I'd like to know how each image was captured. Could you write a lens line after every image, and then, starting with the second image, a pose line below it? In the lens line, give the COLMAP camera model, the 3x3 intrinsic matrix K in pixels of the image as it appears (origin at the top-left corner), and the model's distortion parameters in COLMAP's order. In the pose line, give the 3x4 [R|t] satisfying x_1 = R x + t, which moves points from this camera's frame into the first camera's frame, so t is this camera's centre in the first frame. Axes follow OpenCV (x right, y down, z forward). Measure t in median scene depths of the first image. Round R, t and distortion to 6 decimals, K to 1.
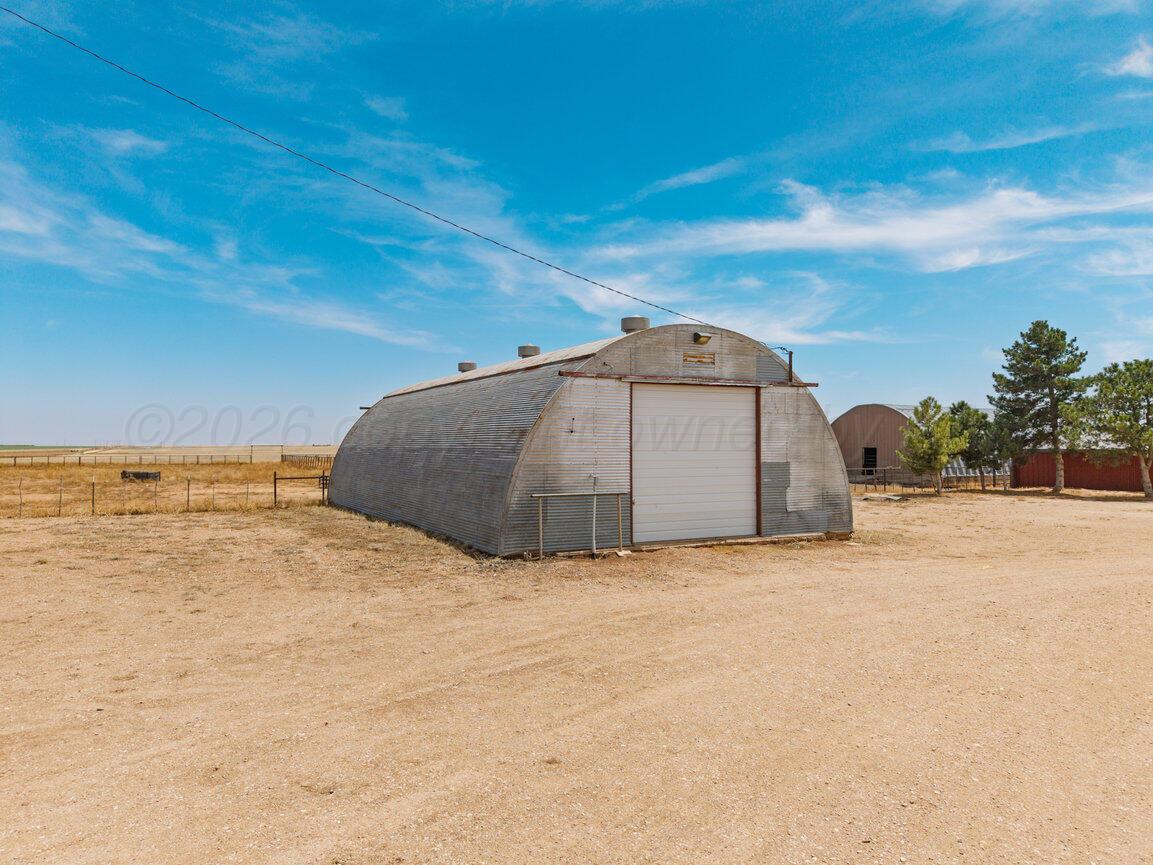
lens RADIAL K [[788.0, 0, 573.3], [0, 788.0, 433.8], [0, 0, 1]] dist [0.038415, -0.029536]
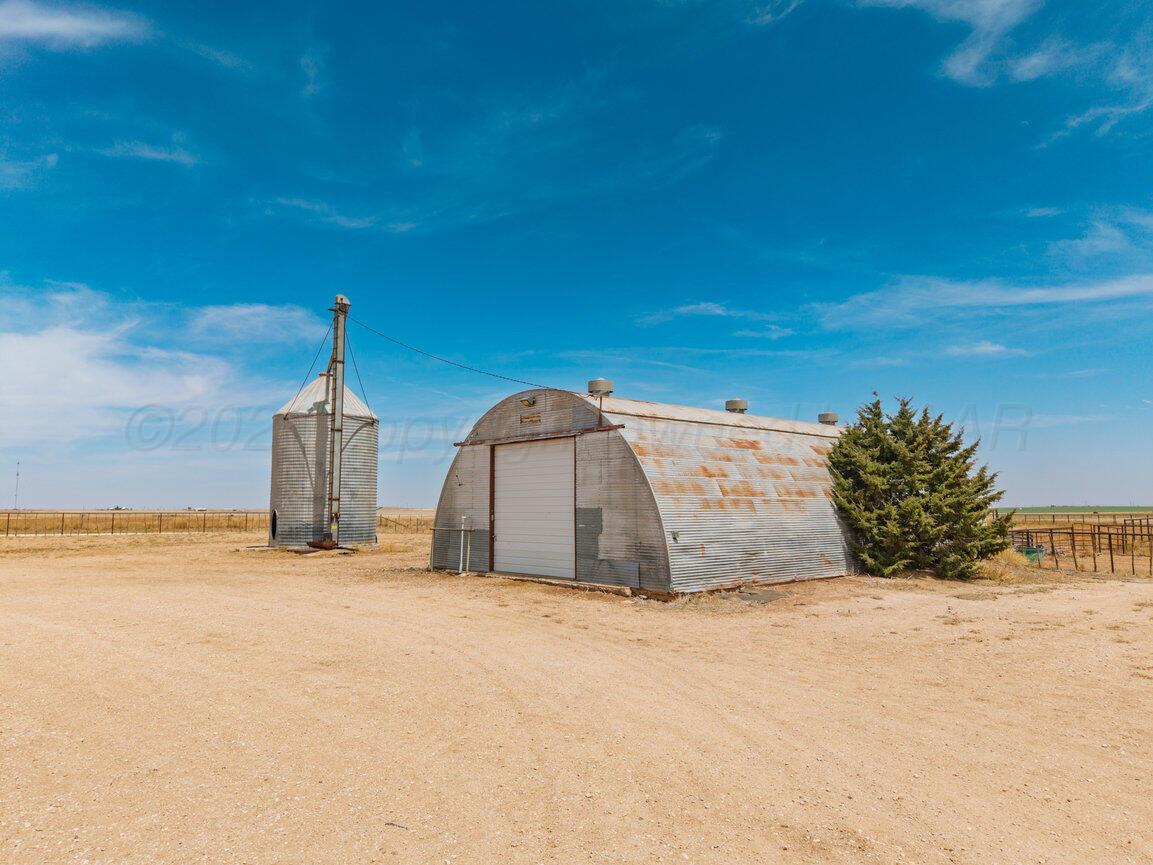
lens RADIAL K [[781.1, 0, 577.5], [0, 781.1, 438.4], [0, 0, 1]] dist [0.009068, 0.004250]
pose [[0.257385, -0.086555, -0.962424, 1.232754], [0.017694, 0.996235, -0.084864, 0.032016], [0.966147, 0.004814, 0.257948, 0.738047]]
